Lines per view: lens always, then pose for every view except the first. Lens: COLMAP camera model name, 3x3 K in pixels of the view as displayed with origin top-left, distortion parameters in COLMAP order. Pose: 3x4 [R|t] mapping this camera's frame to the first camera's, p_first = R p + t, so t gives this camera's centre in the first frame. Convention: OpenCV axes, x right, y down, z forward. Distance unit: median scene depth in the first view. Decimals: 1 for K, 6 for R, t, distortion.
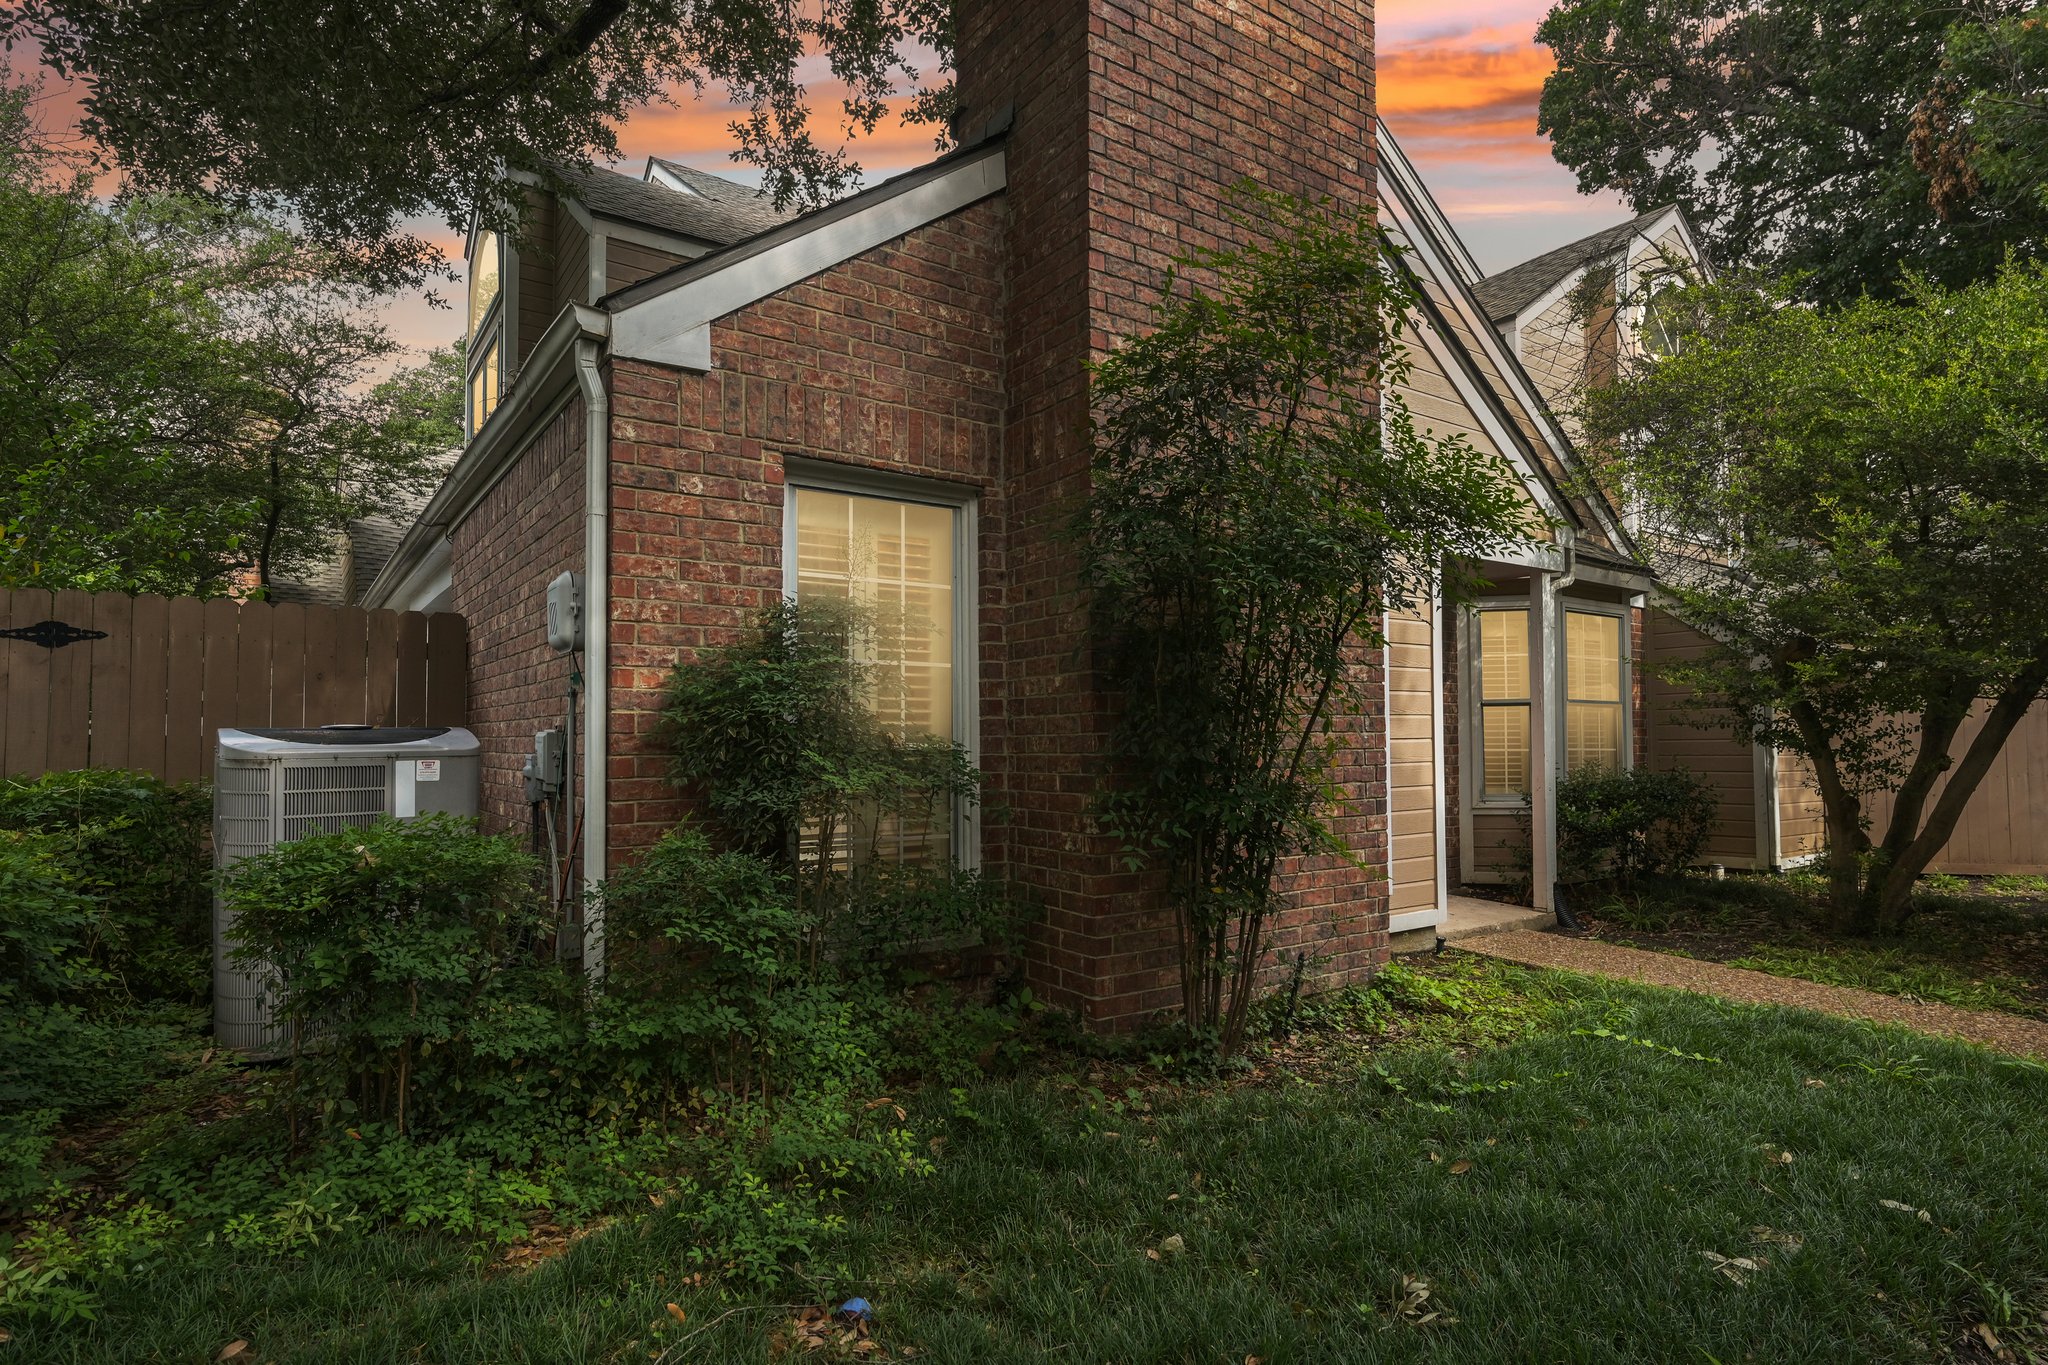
lens RADIAL K [[1059.9, 0, 1024.0], [0, 1059.9, 686.2], [0, 0, 1]] dist [0.004132, 0.000585]
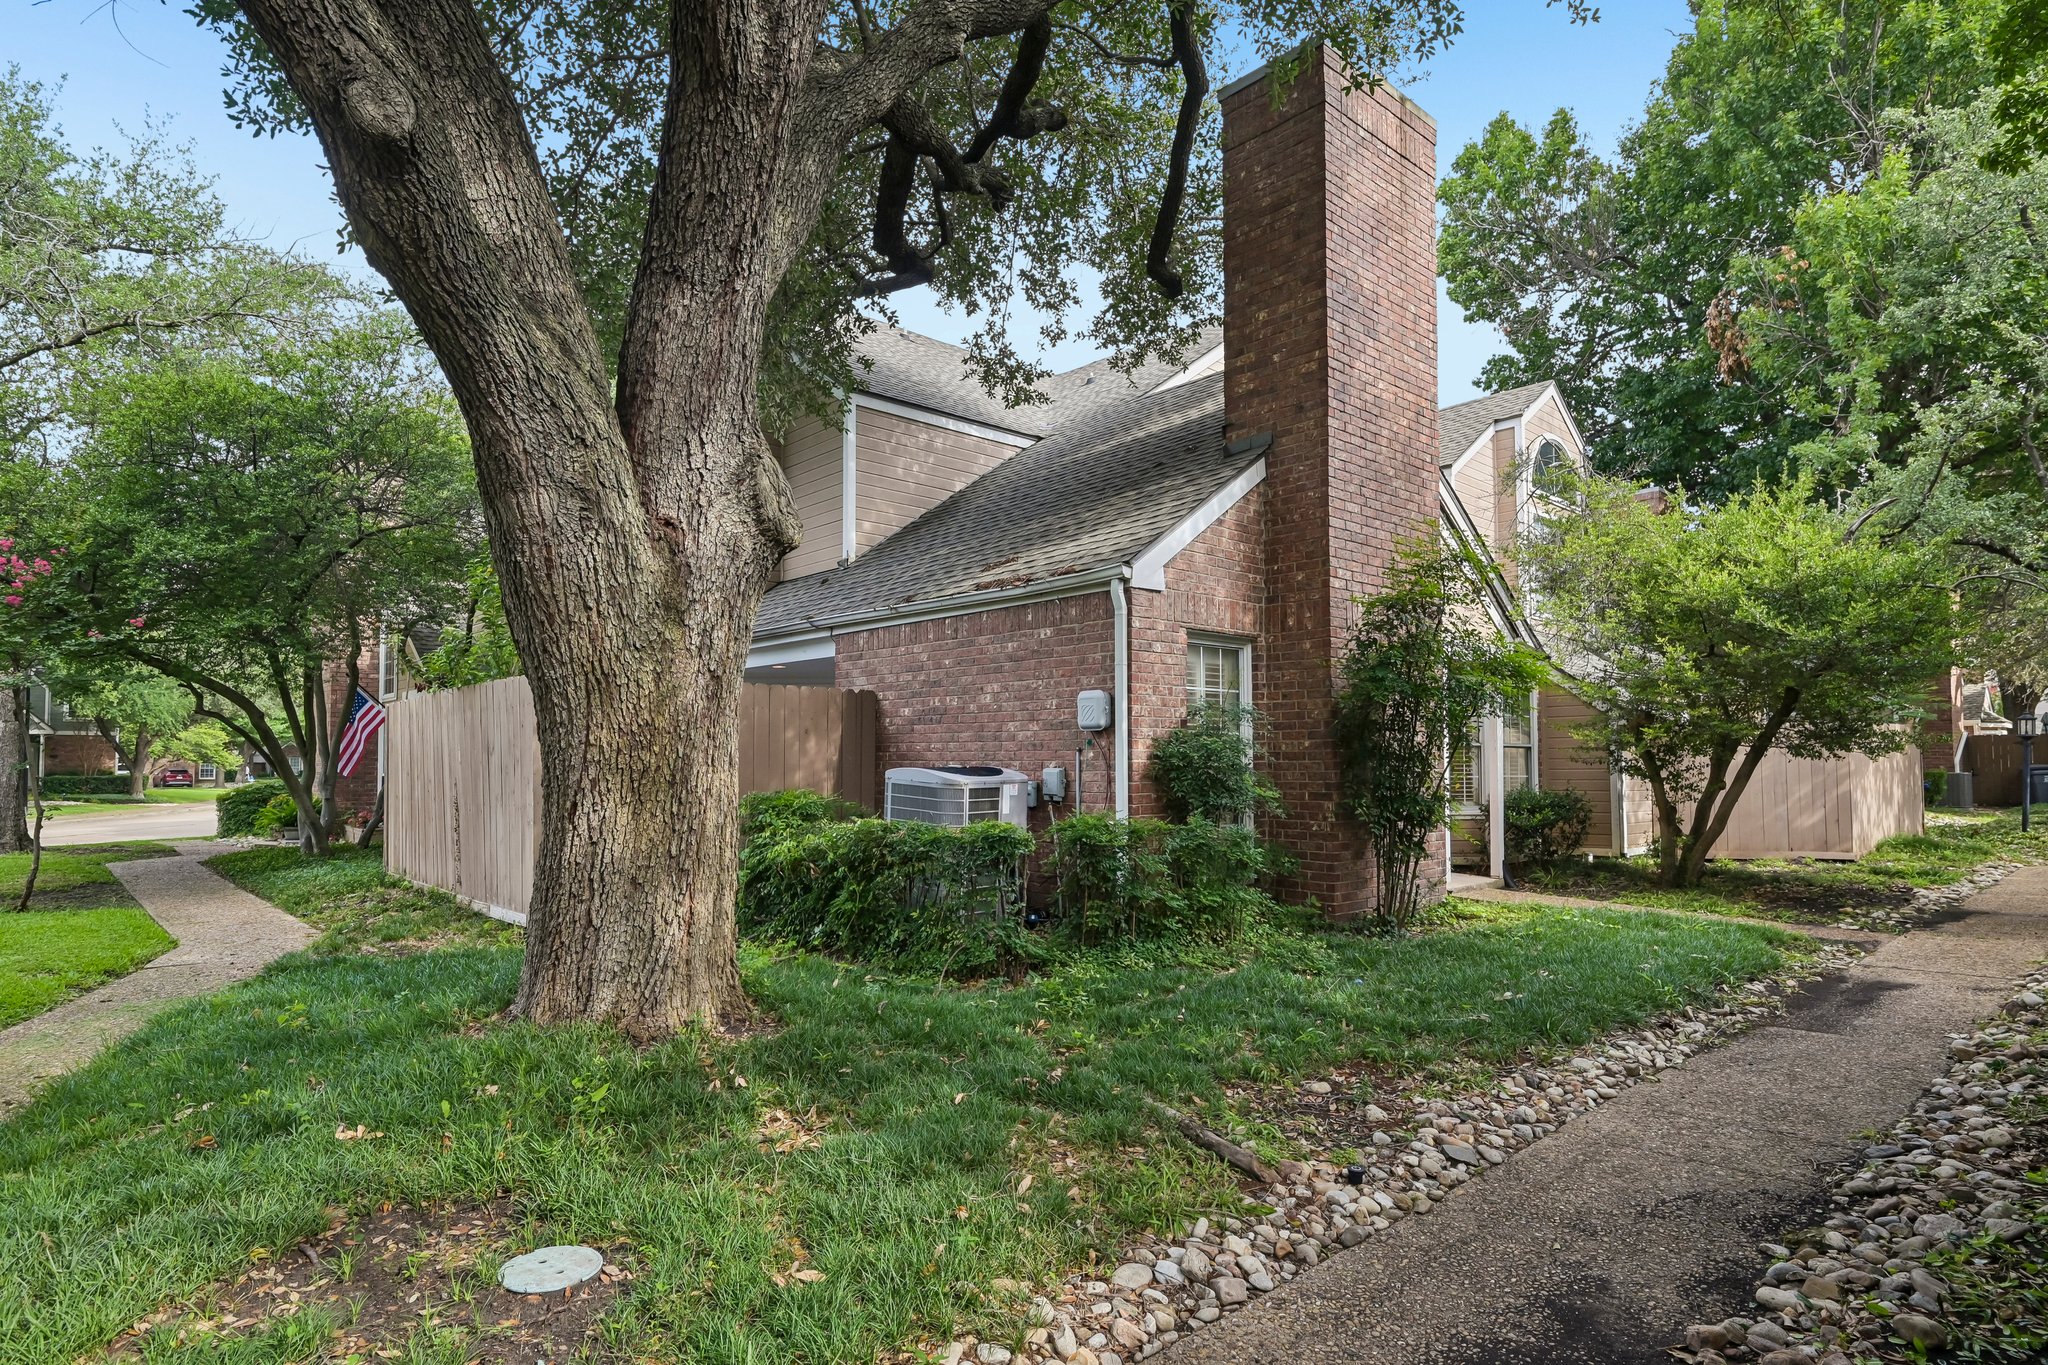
lens RADIAL K [[1123.2, 0, 1023.2], [0, 1123.2, 690.1], [0, 0, 1]] dist [0.006382, 0.000397]
pose [[0.989068, 0.011635, 0.146998, -0.488364], [-0.009904, 0.999873, -0.012503, -0.044809], [-0.147124, 0.010911, 0.989058, -0.596478]]
